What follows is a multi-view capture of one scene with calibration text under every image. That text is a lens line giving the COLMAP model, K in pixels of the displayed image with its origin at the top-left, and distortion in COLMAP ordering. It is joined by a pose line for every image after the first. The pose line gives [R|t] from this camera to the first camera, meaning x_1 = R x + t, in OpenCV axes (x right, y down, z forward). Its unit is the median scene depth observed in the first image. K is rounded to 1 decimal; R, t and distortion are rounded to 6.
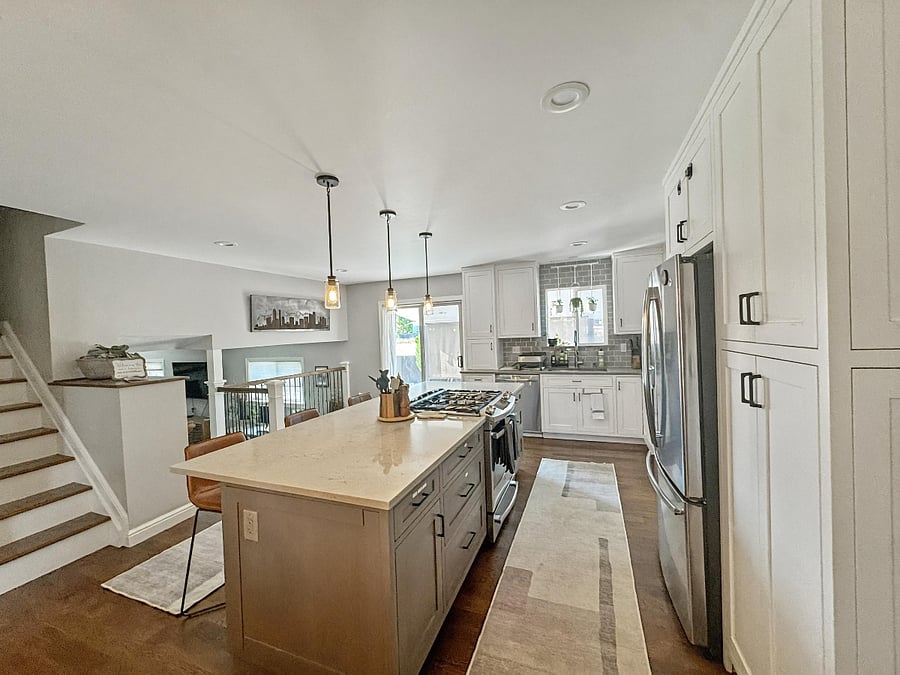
lens RADIAL K [[359.6, 0, 450.0], [0, 359.6, 337.5], [0, 0, 1]] dist [-0.002258, -0.000451]
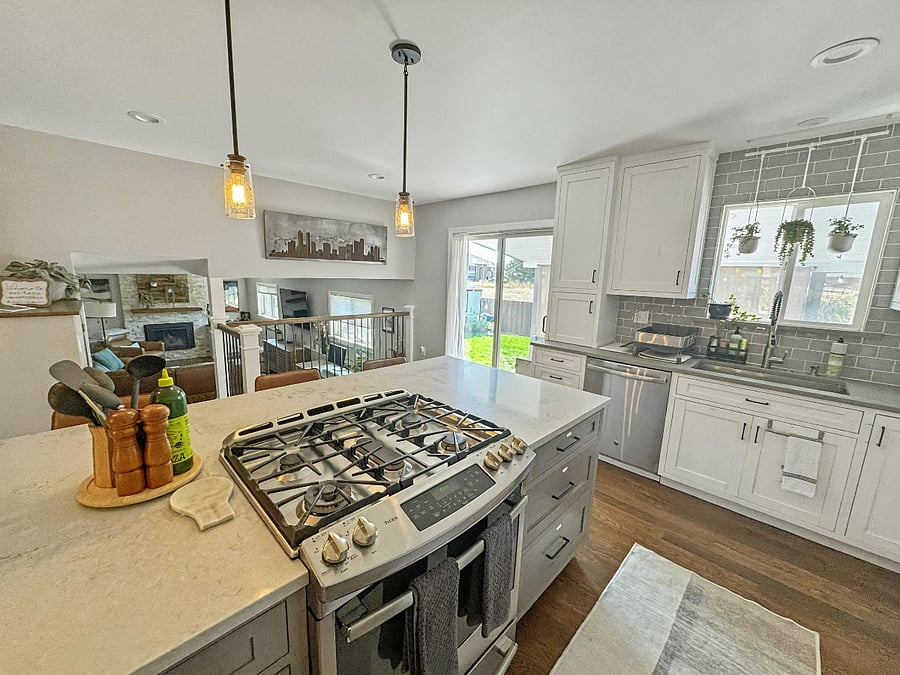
lens RADIAL K [[359.6, 0, 450.0], [0, 359.6, 337.5], [0, 0, 1]] dist [-0.002258, -0.000451]
pose [[0.914650, 0.135734, -0.380777, 0.134513], [-0.073577, 0.982108, 0.173350, -0.011104], [0.397494, -0.130538, 0.908272, 0.375374]]
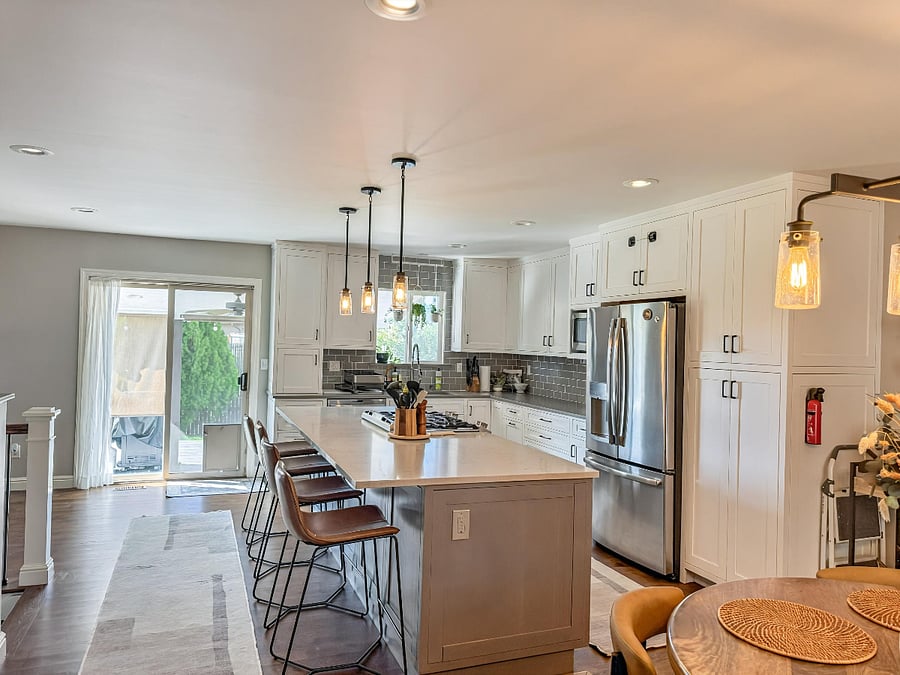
lens RADIAL K [[613.9, 0, 450.0], [0, 613.9, 337.5], [0, 0, 1]] dist [0.001112, -0.000602]
pose [[0.746754, 0.066237, 0.661794, -0.483193], [-0.049854, 0.997804, -0.043614, 0.020214], [-0.663229, -0.000424, 0.748416, -0.075718]]
